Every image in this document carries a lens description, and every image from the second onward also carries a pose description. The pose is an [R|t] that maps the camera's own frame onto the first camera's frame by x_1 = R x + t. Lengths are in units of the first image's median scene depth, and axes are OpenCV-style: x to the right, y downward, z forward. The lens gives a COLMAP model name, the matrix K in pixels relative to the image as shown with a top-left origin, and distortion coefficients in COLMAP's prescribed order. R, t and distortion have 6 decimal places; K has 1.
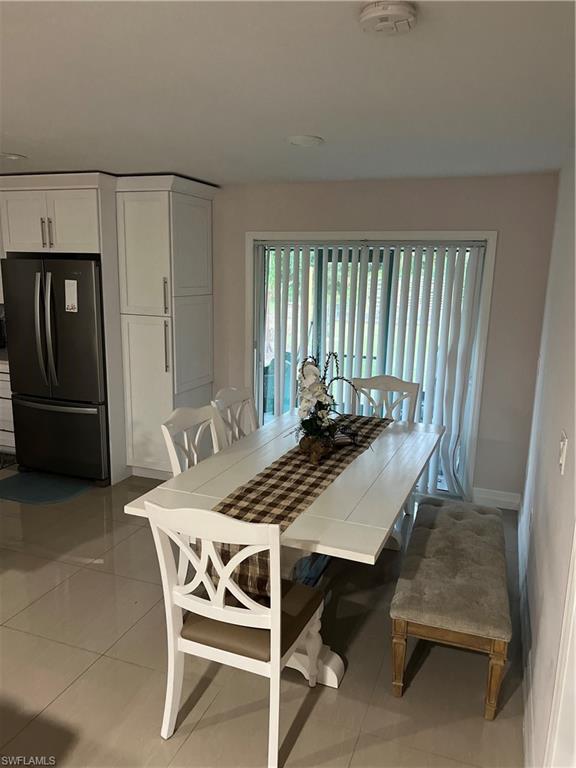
lens RADIAL K [[575.0, 0, 285.7], [0, 575.0, 392.9], [0, 0, 1]] dist [0.068187, -0.117533]
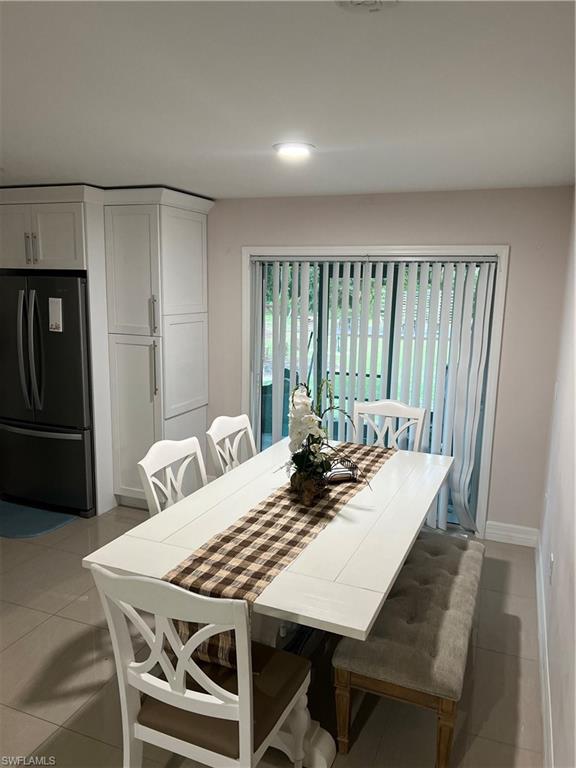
lens RADIAL K [[587.7, 0, 288.0], [0, 587.7, 384.0], [0, 0, 1]] dist [0.029813, -0.000441]
pose [[0.999893, 0.000988, -0.014610, 0.035210], [-0.001578, 0.999182, -0.040400, -0.026310], [0.014558, 0.040419, 0.999077, 0.080249]]
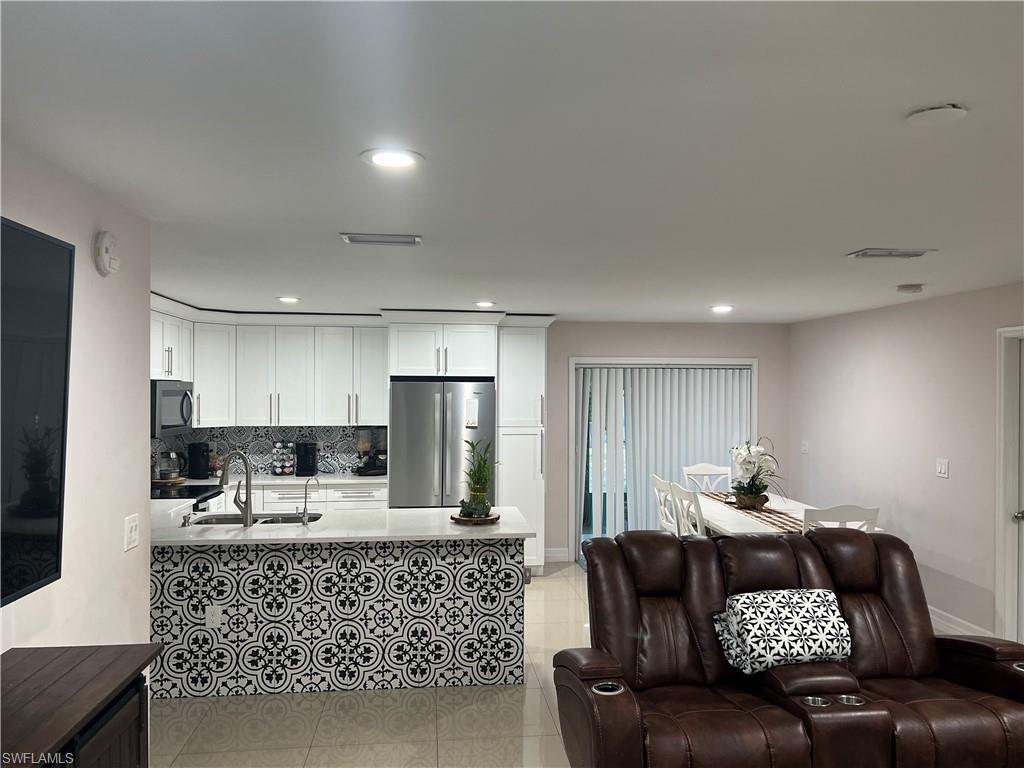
lens RADIAL K [[766.7, 0, 512.0], [0, 766.7, 384.0], [0, 0, 1]] dist [0.068187, -0.117533]
pose [[0.877902, -0.017818, 0.478508, -1.623499], [0.116111, 0.977405, -0.176630, 0.082153], [-0.464549, 0.210625, 0.860135, -0.548648]]
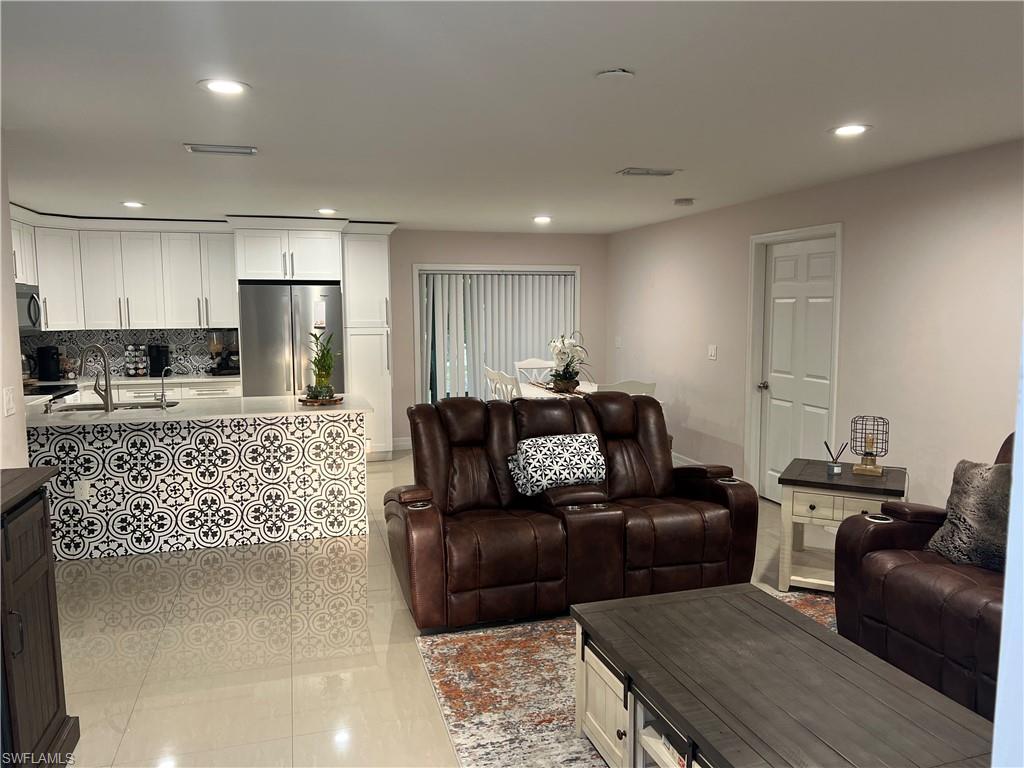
lens RADIAL K [[766.7, 0, 512.0], [0, 766.7, 384.0], [0, 0, 1]] dist [0.068187, -0.117533]
pose [[0.781483, -0.091077, 0.617243, -1.712591], [0.152173, 0.987236, -0.046994, 0.187943], [-0.605084, 0.130653, 0.785368, -0.823927]]
